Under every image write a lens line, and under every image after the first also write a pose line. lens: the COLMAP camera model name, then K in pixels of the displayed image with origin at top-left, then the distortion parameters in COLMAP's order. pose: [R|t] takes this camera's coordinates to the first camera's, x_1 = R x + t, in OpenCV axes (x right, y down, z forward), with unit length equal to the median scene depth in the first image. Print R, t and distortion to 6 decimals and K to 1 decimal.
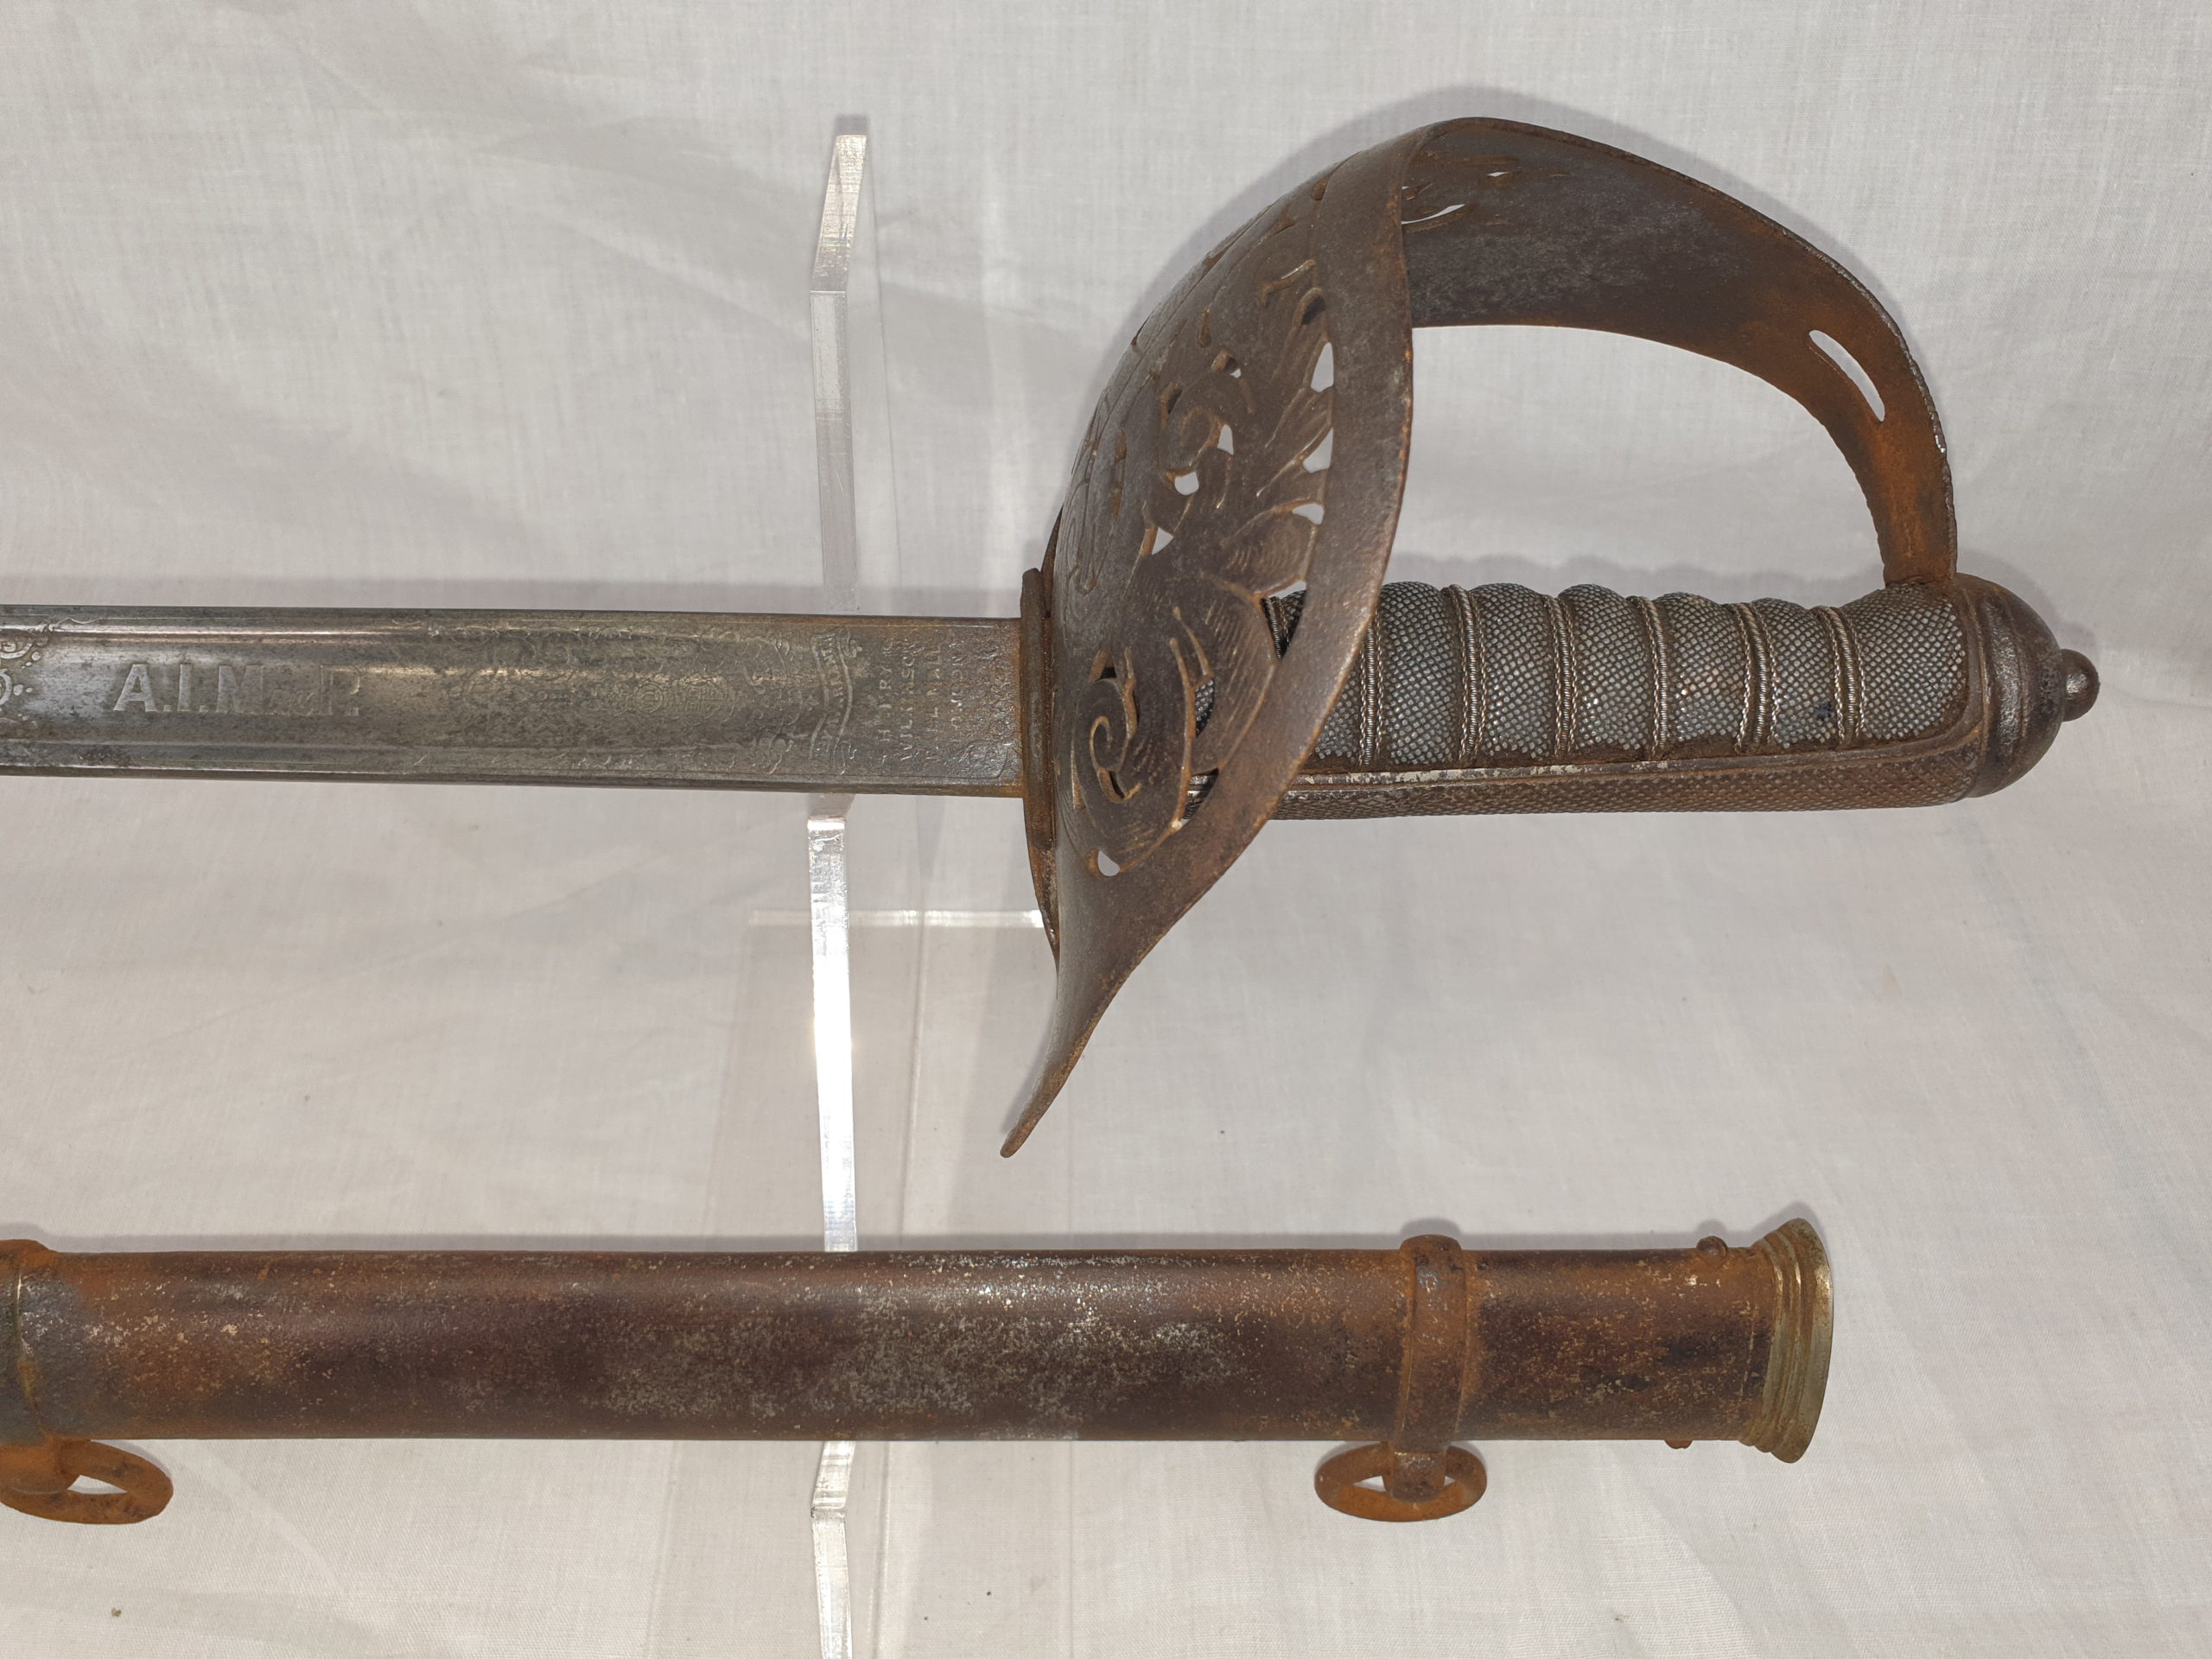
lens RADIAL K [[1754.9, 0, 1125.1], [0, 1754.9, 826.0], [0, 0, 1]] dist [-0.016894, 0.024252]
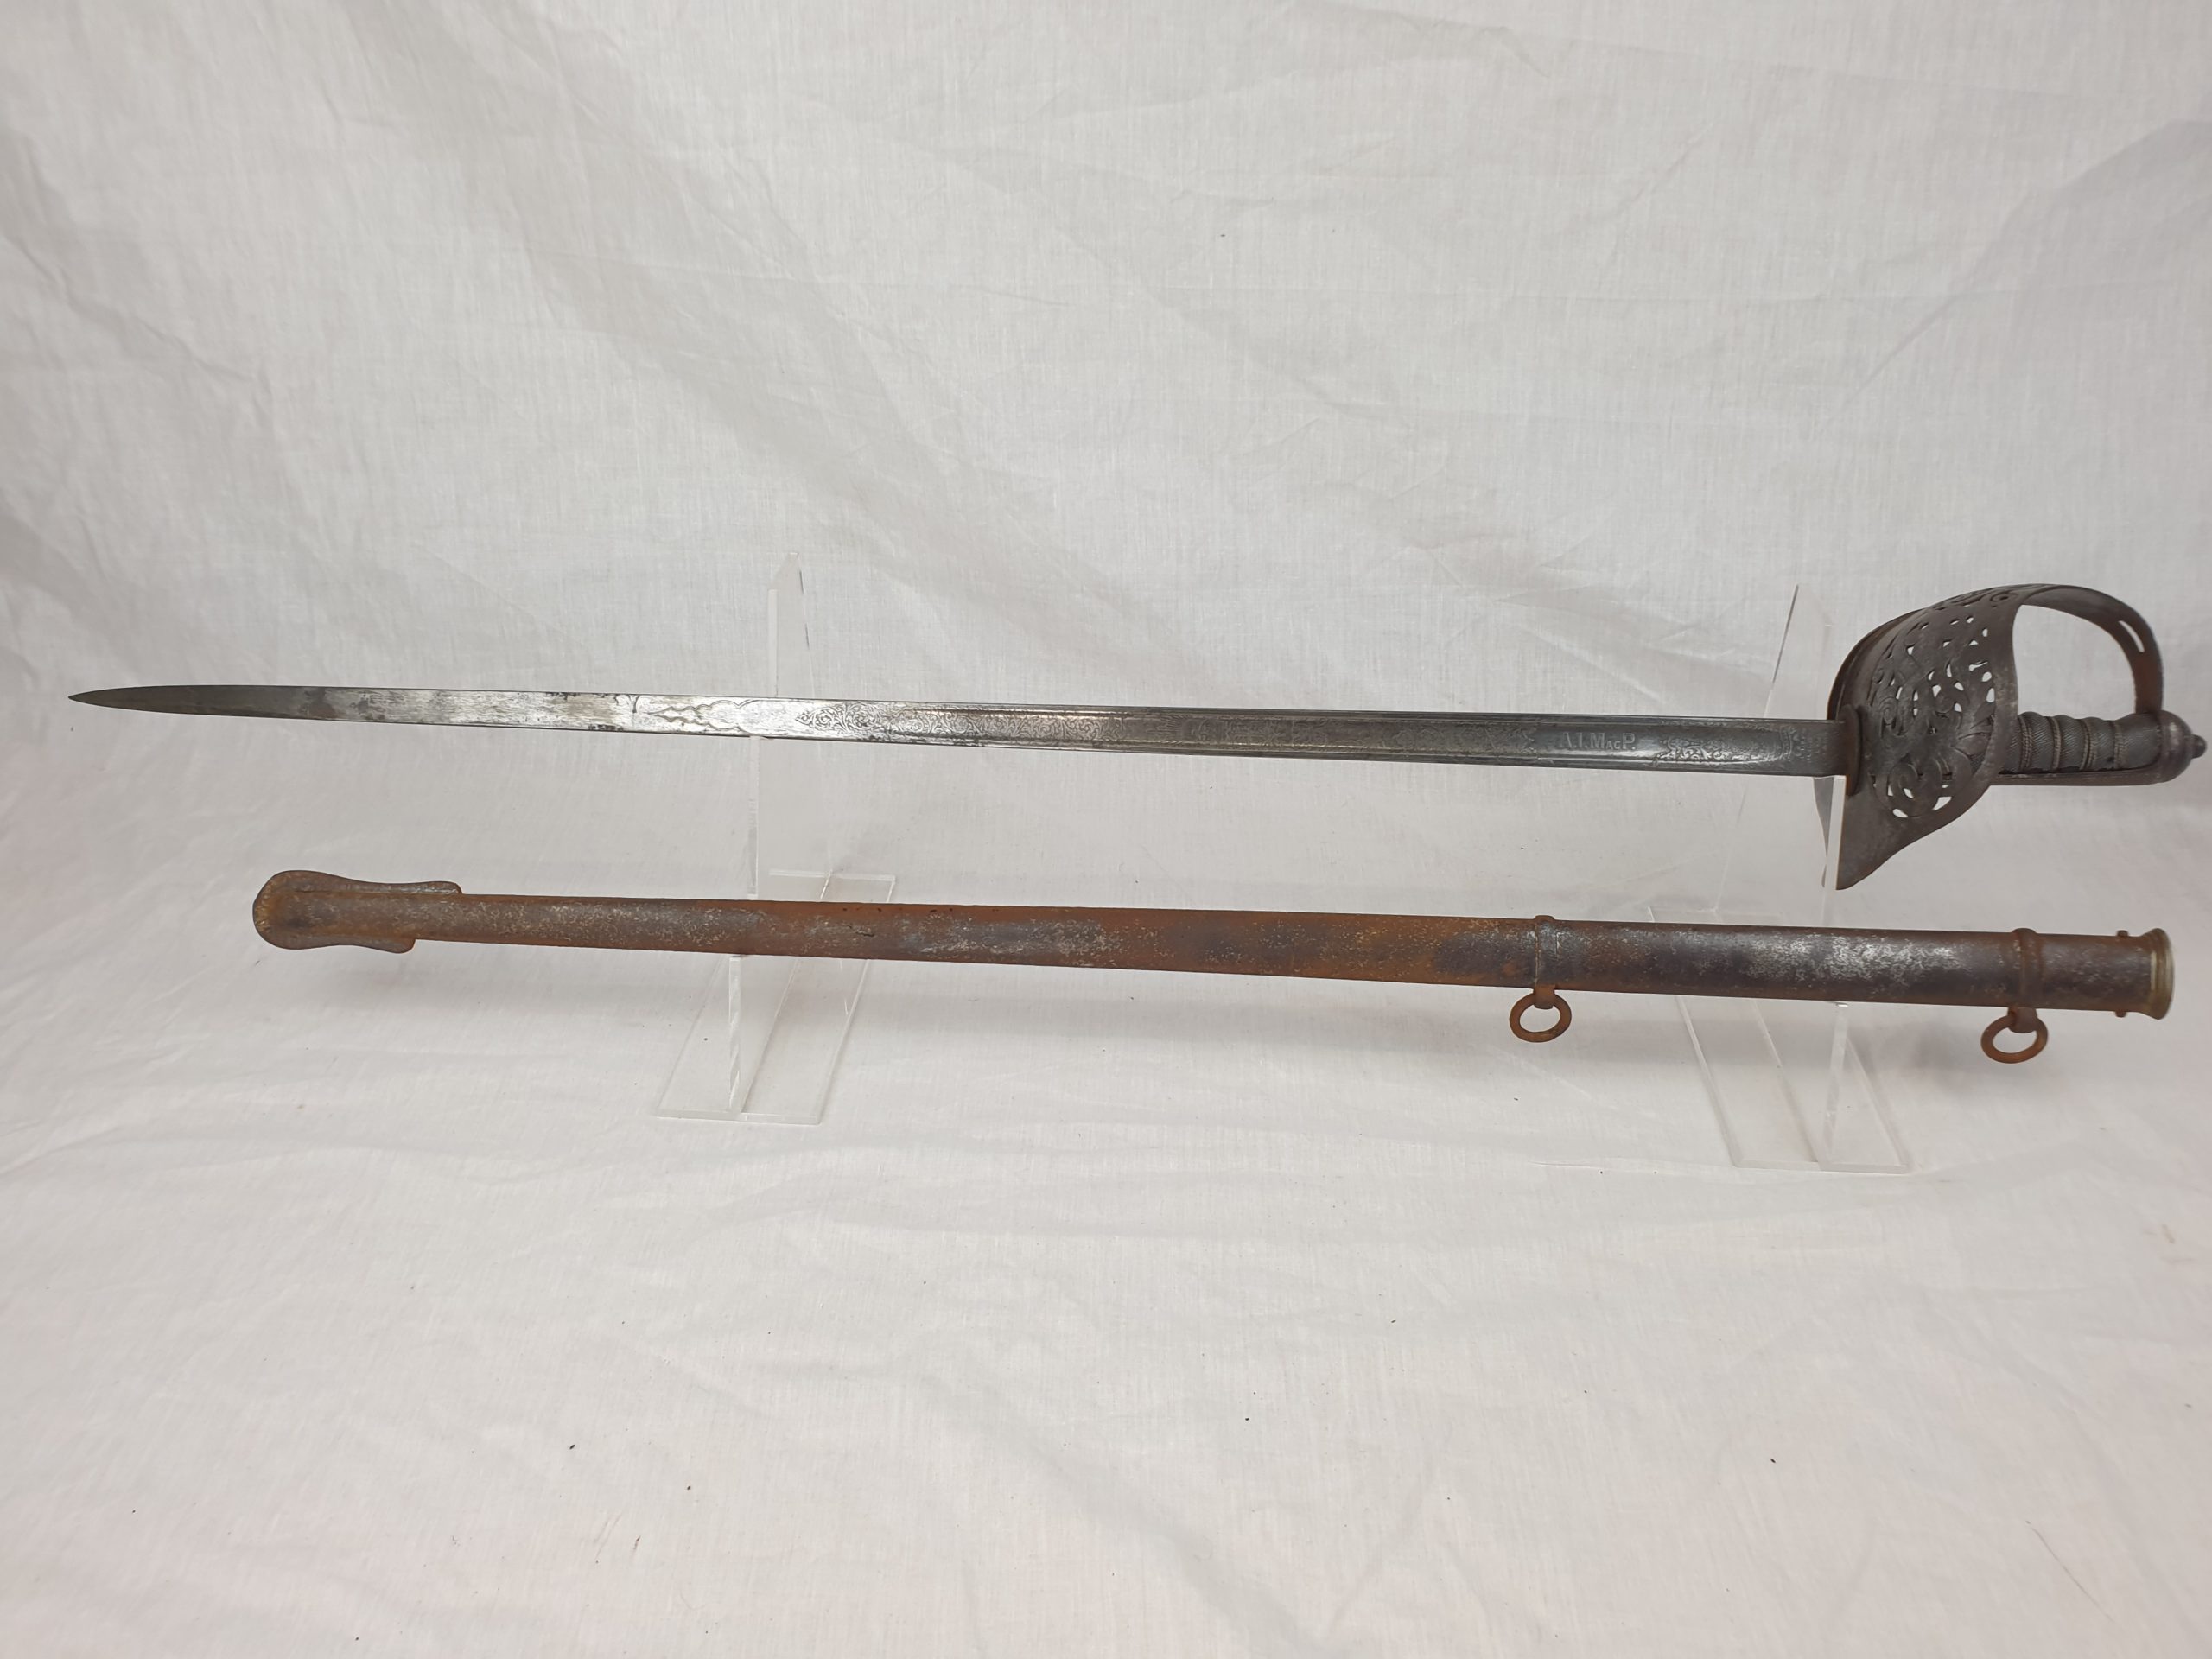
lens RADIAL K [[1754.9, 0, 1143.2], [0, 1754.9, 836.1], [0, 0, 1]] dist [-0.016894, 0.024252]
pose [[0.995788, 0.010551, -0.091080, -0.710112], [-0.033766, 0.965743, -0.257293, 0.612628], [0.085246, 0.259284, 0.962032, -1.384733]]
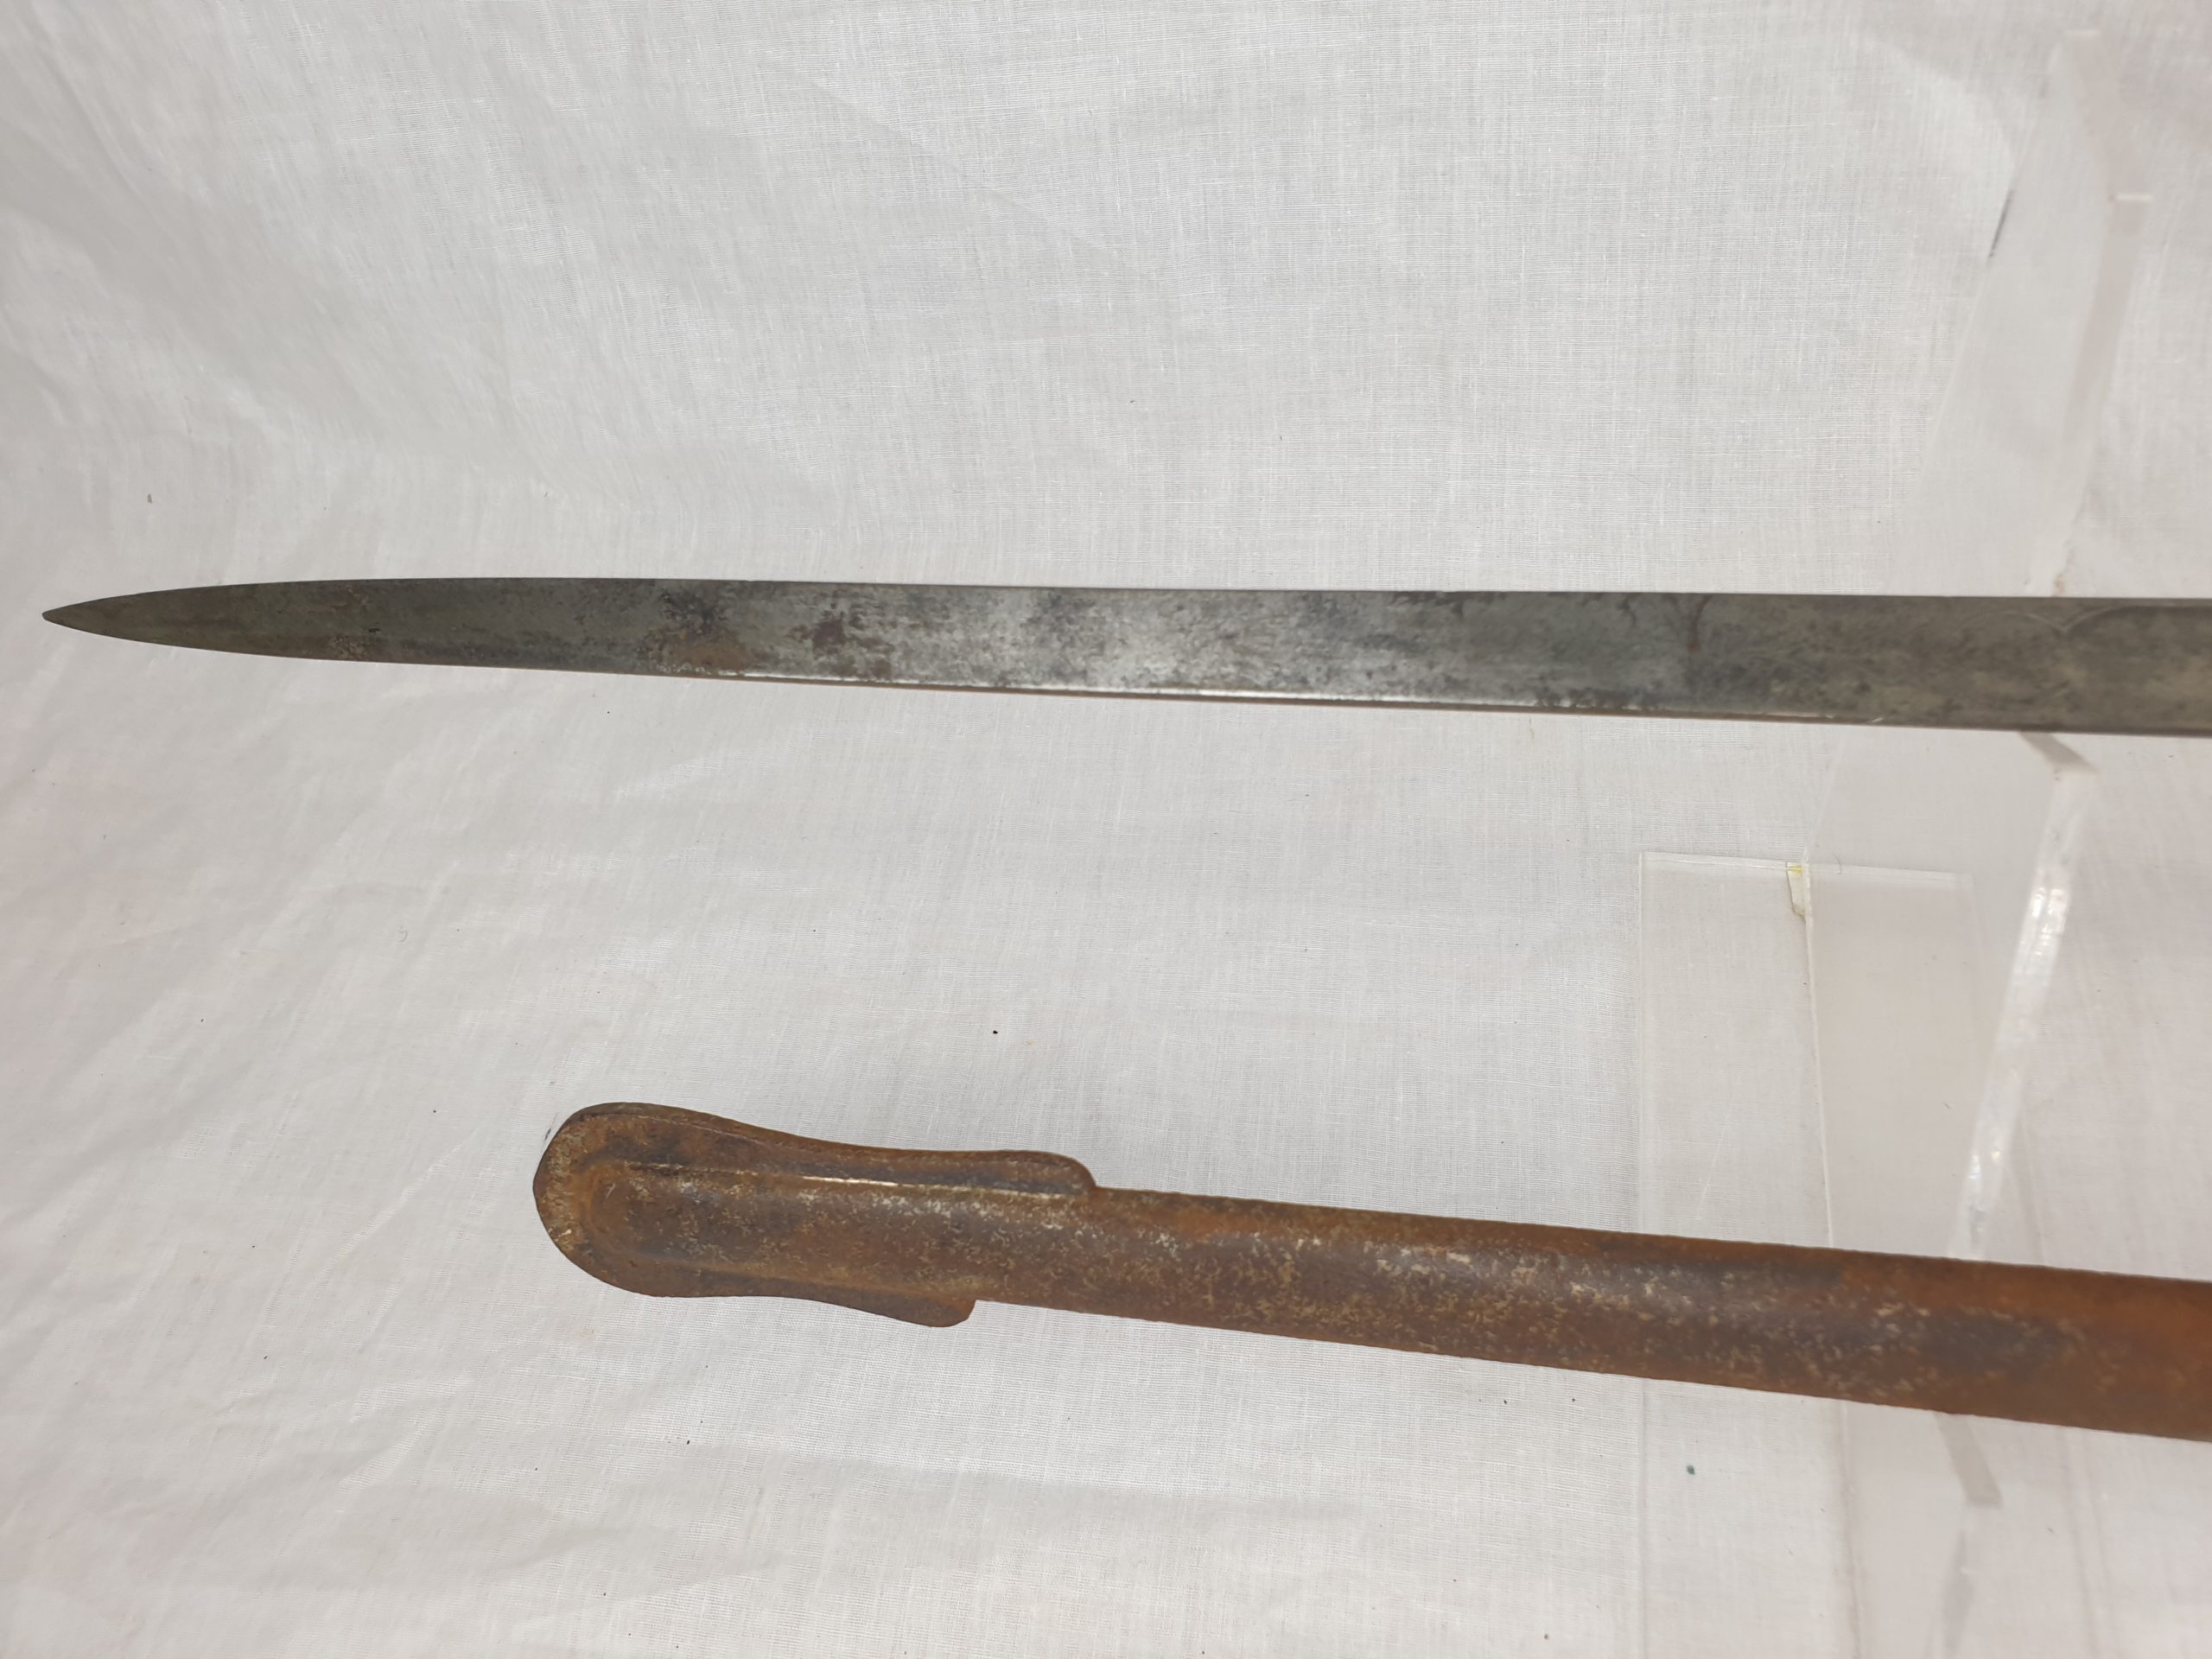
lens RADIAL K [[1754.9, 0, 1133.4], [0, 1754.9, 829.2], [0, 0, 1]] dist [-0.016894, 0.024252]
pose [[0.967917, 0.037067, -0.248519, -1.531624], [-0.028855, 0.998913, 0.036607, -0.014882], [0.249606, -0.028261, 0.967935, -0.080831]]
